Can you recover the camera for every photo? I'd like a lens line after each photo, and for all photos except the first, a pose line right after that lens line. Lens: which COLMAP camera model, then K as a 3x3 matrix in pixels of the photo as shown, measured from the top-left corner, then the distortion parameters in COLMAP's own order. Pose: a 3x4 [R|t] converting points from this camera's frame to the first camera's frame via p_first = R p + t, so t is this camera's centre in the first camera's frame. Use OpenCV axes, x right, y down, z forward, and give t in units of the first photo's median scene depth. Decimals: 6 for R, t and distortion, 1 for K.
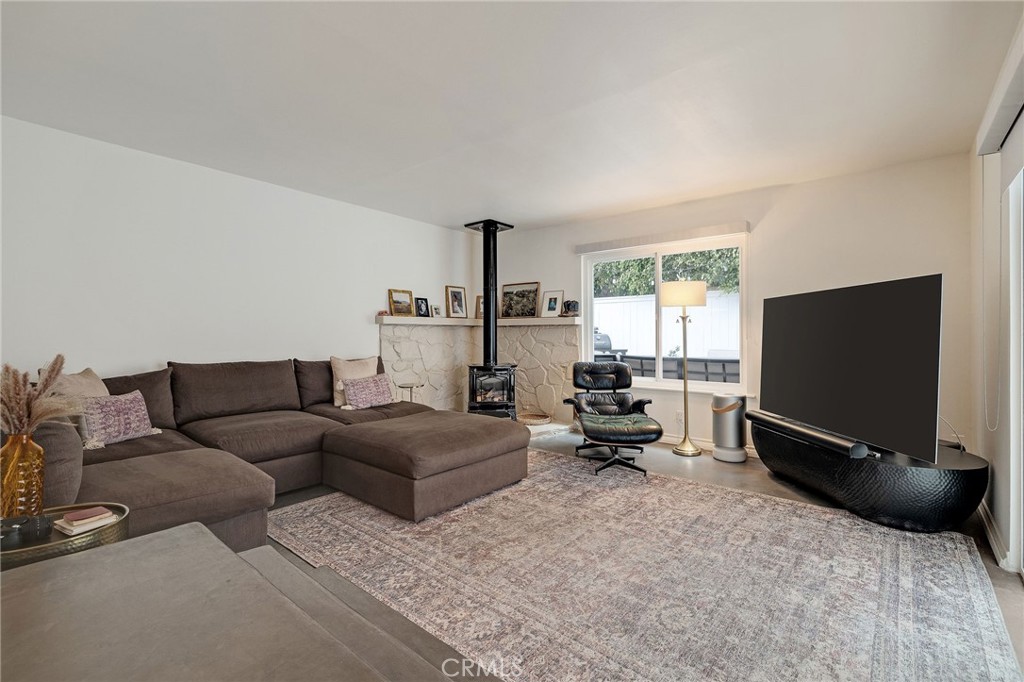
lens RADIAL K [[442.0, 0, 512.0], [0, 442.0, 341.0], [0, 0, 1]] dist [0.000321, 0.000071]
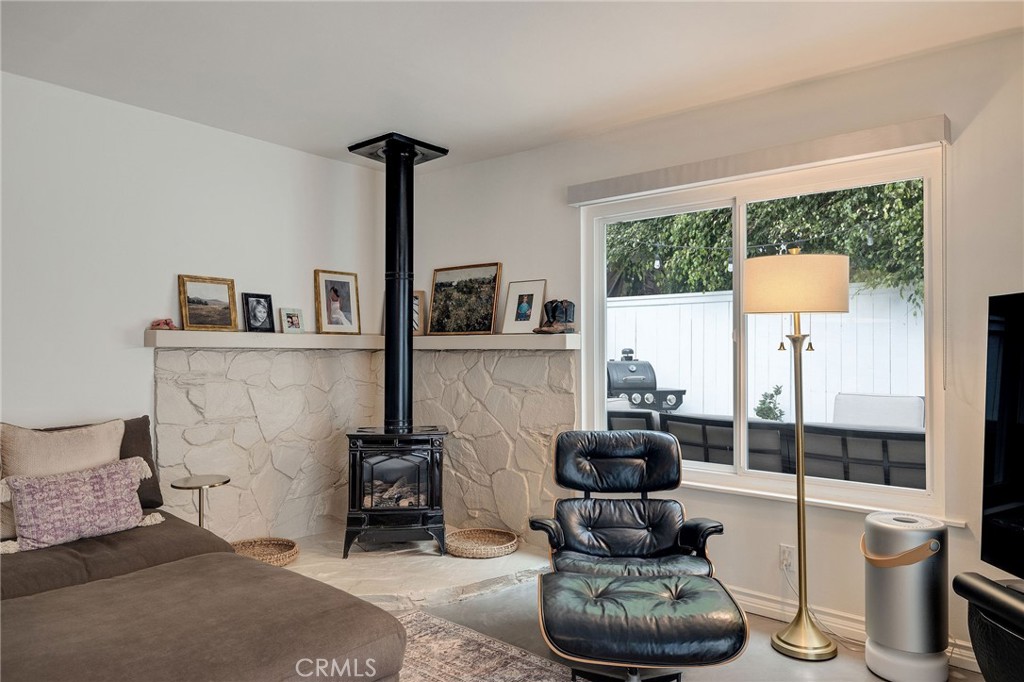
lens RADIAL K [[673.1, 0, 511.5], [0, 673.1, 351.9], [0, 0, 1]] dist [0.003018, 0.001042]
pose [[0.999889, 0.004707, -0.014149, 0.092821], [-0.004938, 0.999854, -0.016361, -0.022273], [0.014070, 0.016429, 0.999766, 0.263054]]
